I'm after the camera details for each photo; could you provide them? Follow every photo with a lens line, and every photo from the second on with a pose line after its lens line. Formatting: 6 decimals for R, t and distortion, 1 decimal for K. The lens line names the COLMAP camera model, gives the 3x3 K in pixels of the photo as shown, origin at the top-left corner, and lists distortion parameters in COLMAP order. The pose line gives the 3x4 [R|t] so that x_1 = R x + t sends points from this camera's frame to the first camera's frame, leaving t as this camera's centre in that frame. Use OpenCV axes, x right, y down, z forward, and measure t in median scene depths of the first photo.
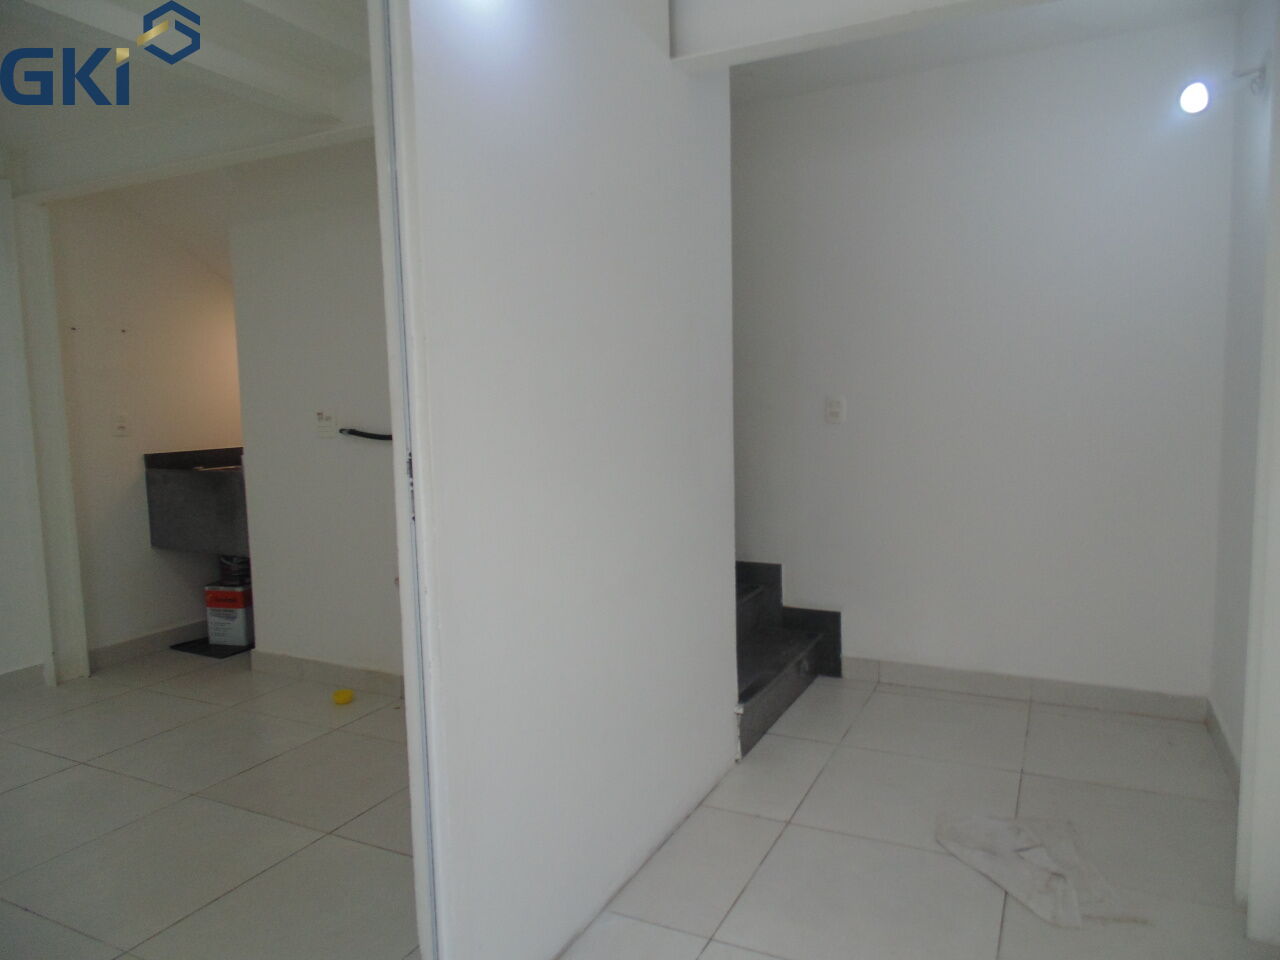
lens RADIAL K [[860.2, 0, 640.9], [0, 860.2, 478.2], [0, 0, 1]] dist [0.003358, -0.005757]
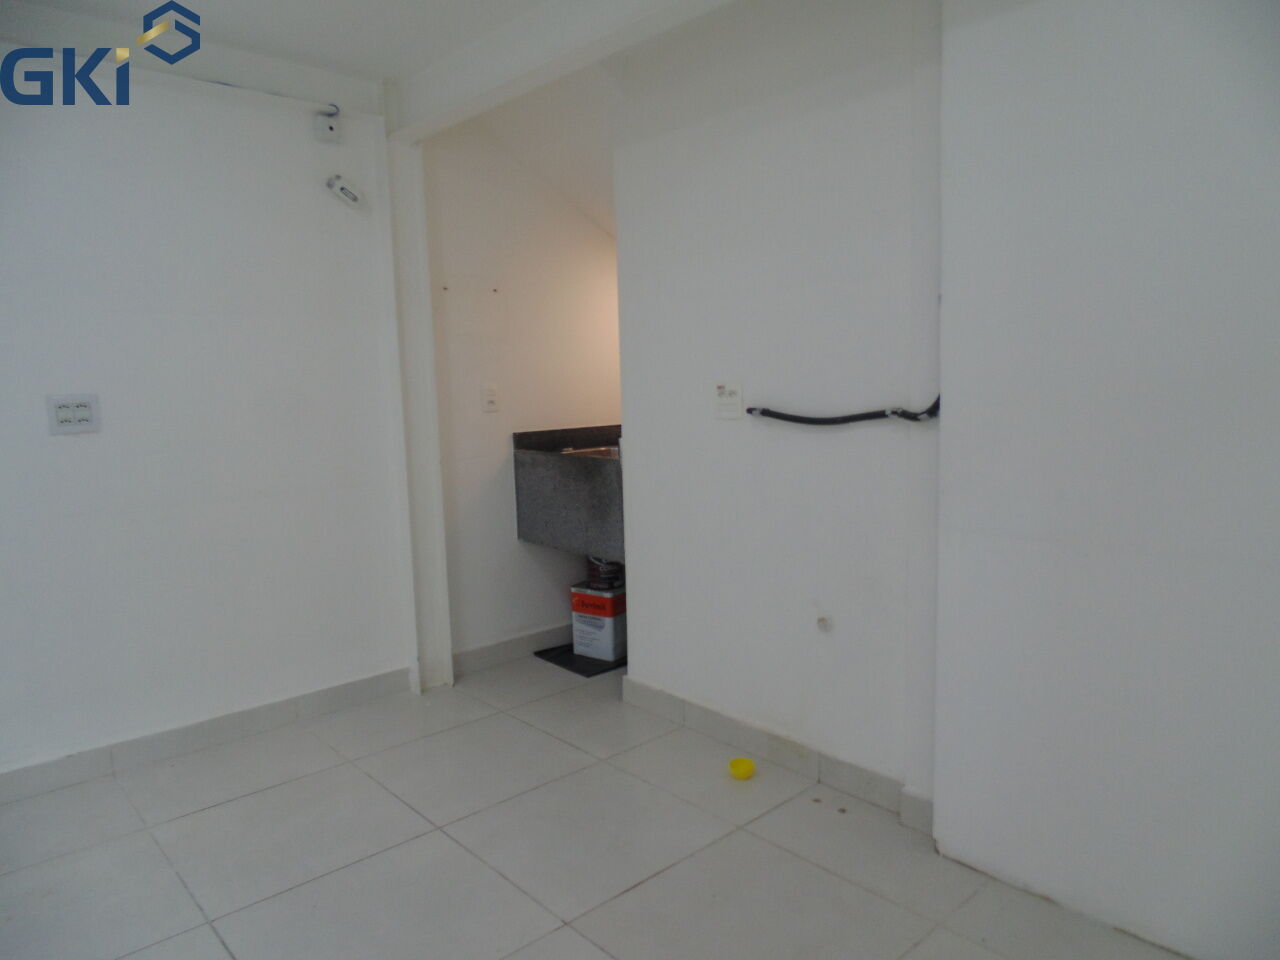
lens RADIAL K [[860.2, 0, 641.2], [0, 860.2, 481.0], [0, 0, 1]] dist [0.003358, -0.005757]
pose [[0.932496, 0.042116, -0.358716, -0.145282], [-0.029260, 0.998723, 0.041194, -0.019381], [0.359993, -0.027918, 0.932537, 0.239011]]
